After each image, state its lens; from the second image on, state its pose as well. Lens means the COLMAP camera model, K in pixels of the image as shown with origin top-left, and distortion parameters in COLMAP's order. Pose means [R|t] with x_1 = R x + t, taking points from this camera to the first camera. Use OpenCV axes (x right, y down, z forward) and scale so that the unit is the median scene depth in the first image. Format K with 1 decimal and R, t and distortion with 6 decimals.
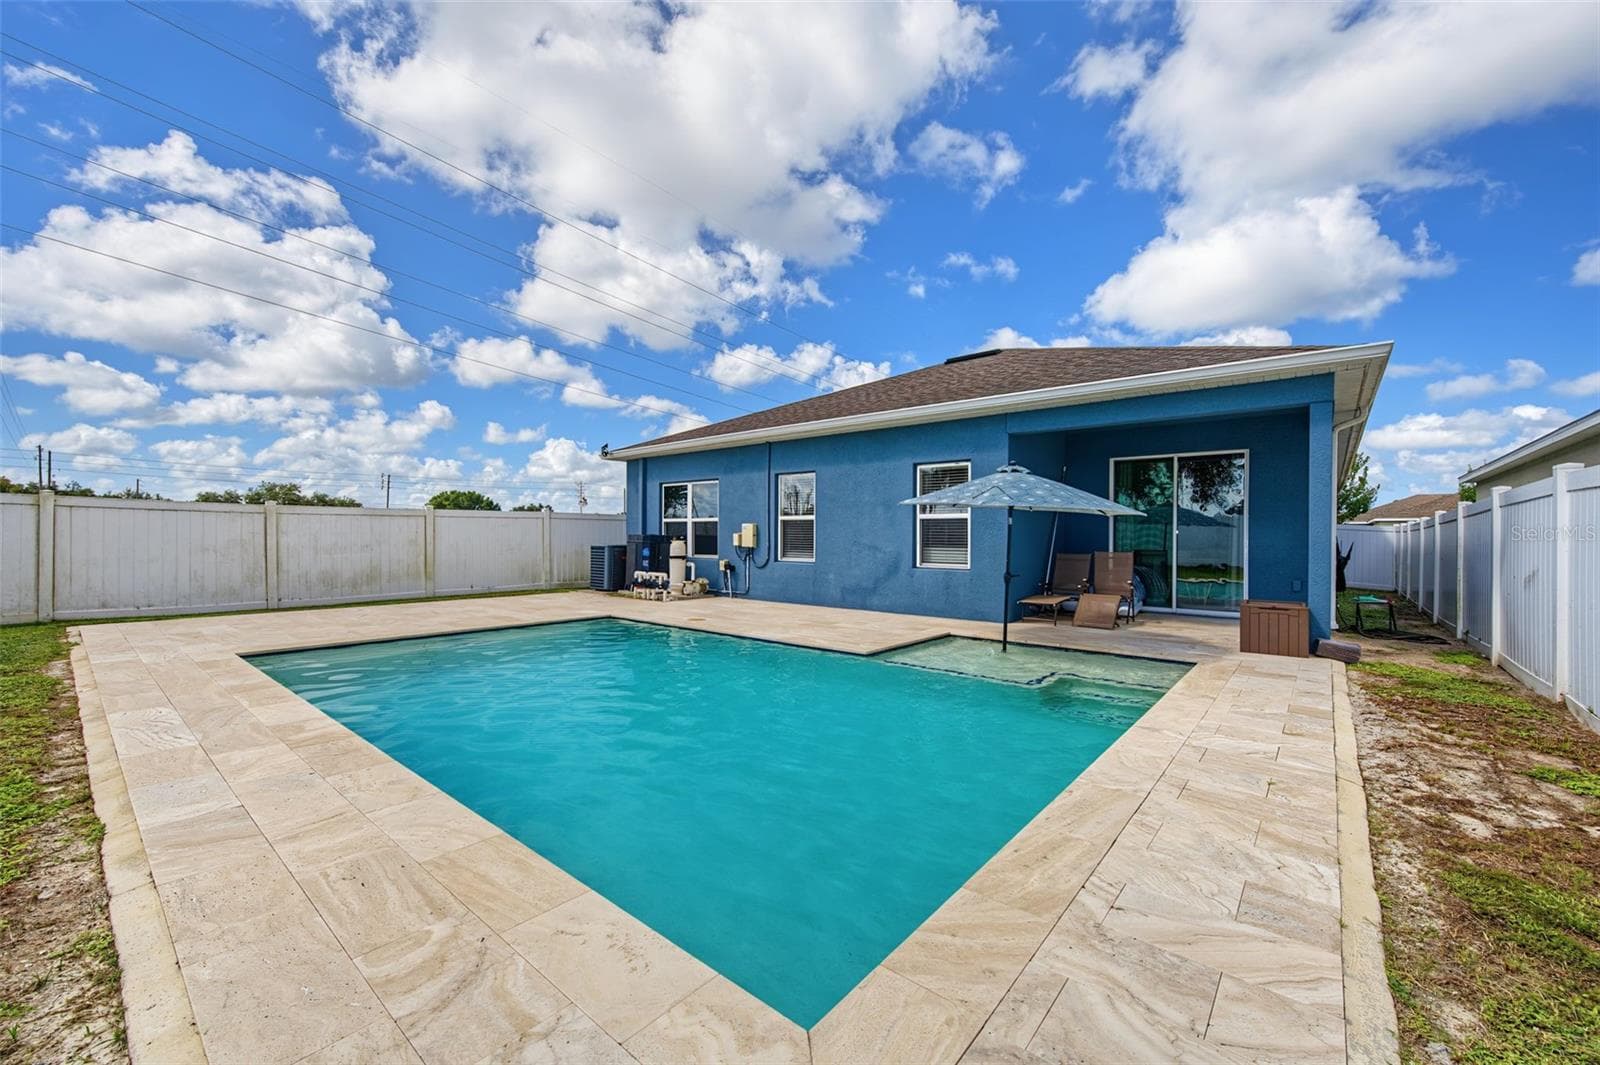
lens RADIAL K [[632.7, 0, 800.6], [0, 632.7, 539.5], [0, 0, 1]] dist [0.000227, -0.000406]
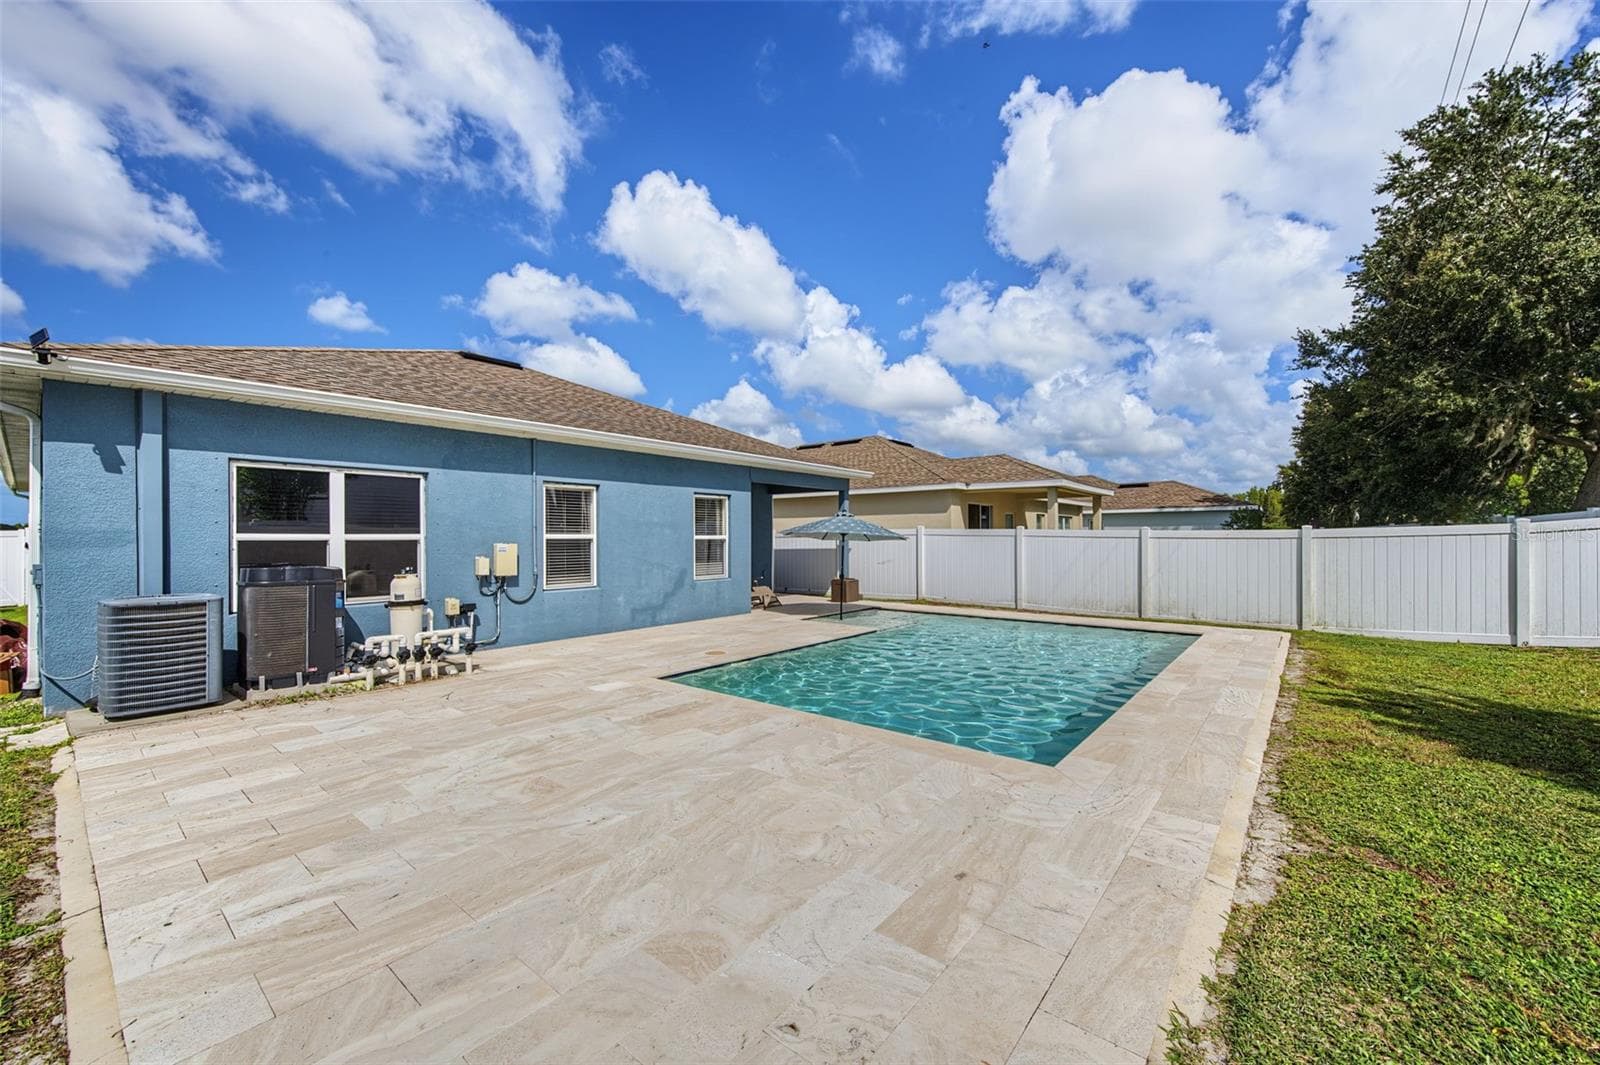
lens RADIAL K [[632.7, 0, 800.6], [0, 632.7, 539.5], [0, 0, 1]] dist [0.000227, -0.000406]
pose [[-0.011804, -0.007314, 0.999904, -0.804775], [0.009292, 0.999929, 0.007424, -0.031066], [-0.999887, 0.009378, -0.011735, 0.664518]]
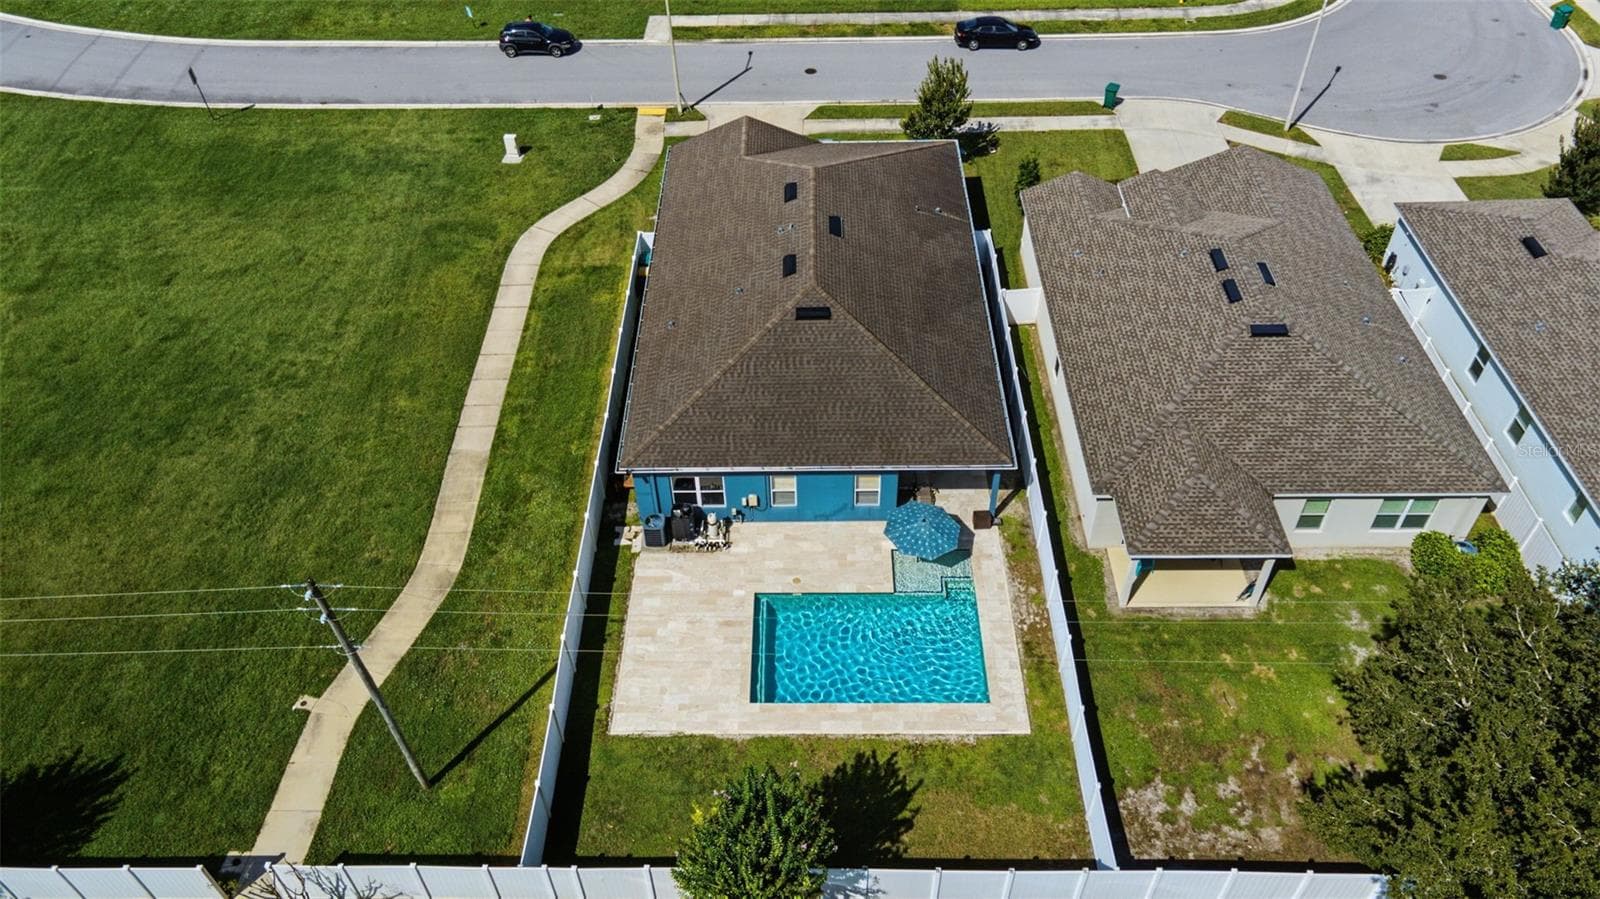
lens RADIAL K [[1119.1, 0, 792.0], [0, 1119.1, 445.5], [0, 0, 1]] dist [0.021843, 0.045658]
pose [[0.770899, -0.467330, 0.432802, -1.315951], [0.029344, 0.704819, 0.708780, -2.396830], [-0.636282, -0.533698, 0.557057, -0.790346]]
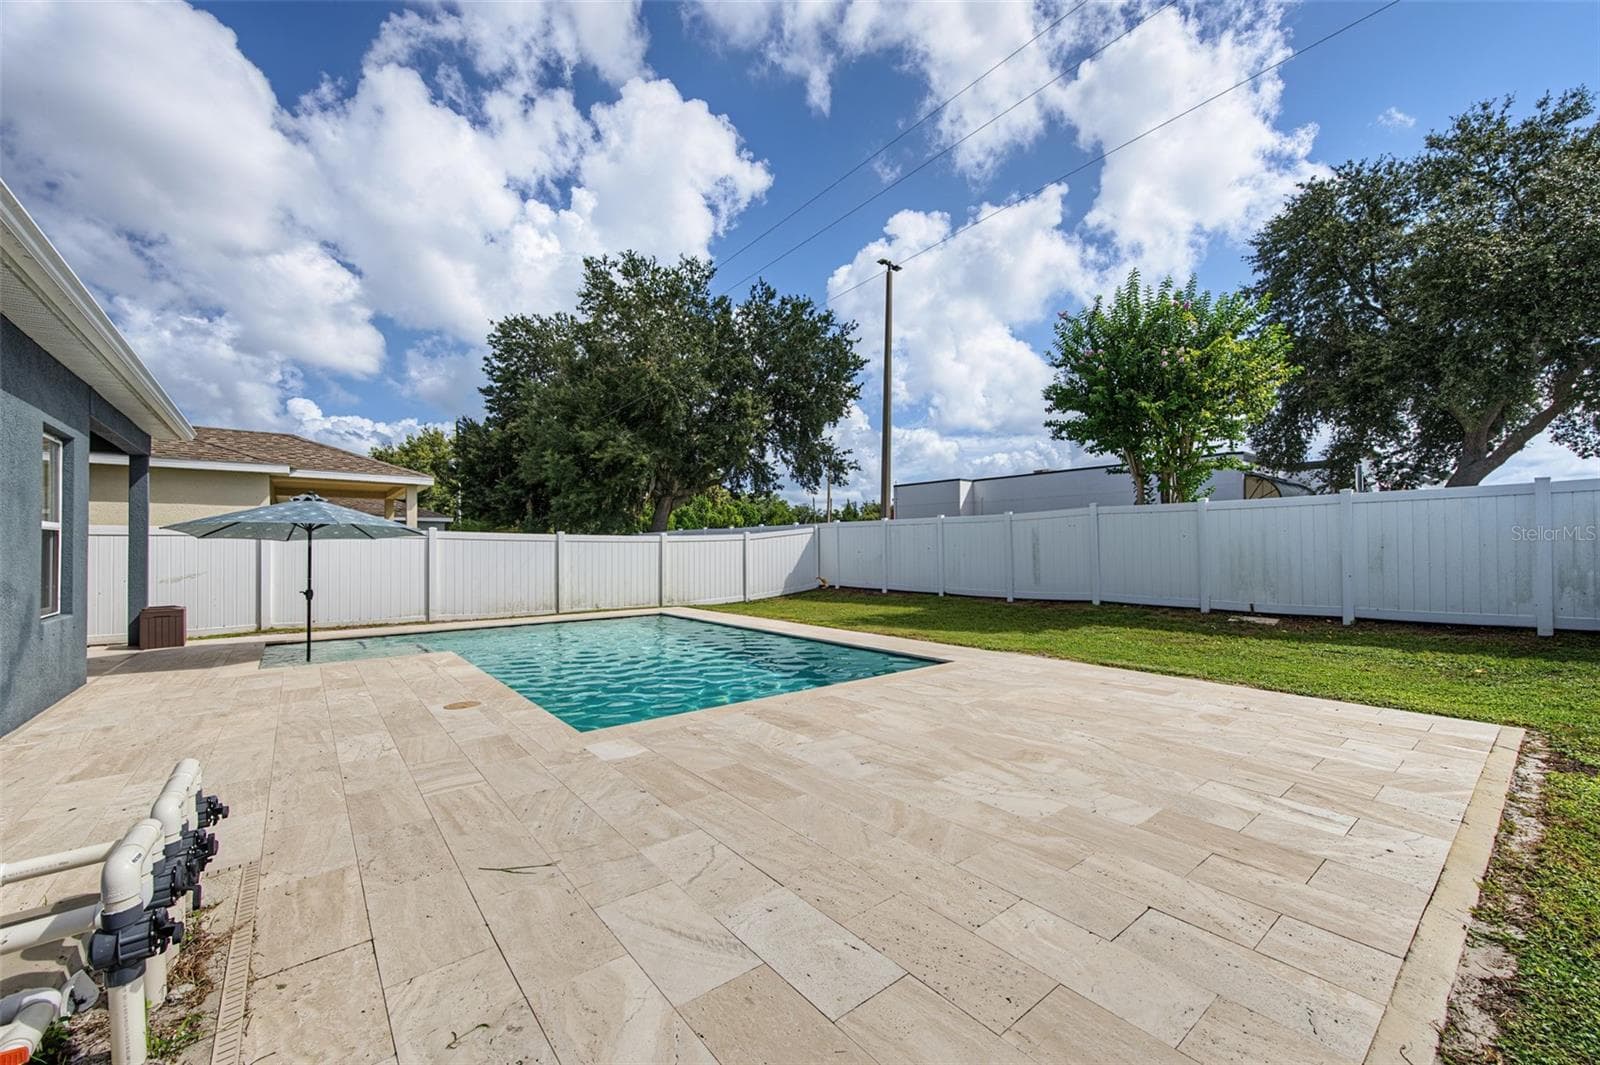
lens RADIAL K [[619.6, 0, 797.0], [0, 619.6, 538.5], [0, 0, 1]] dist [-0.000294, -0.000116]
pose [[-0.980905, 0.003608, 0.194452, -0.433403], [0.001409, 0.999933, -0.011448, -0.014214], [-0.194481, -0.010955, -0.980845, 1.127754]]
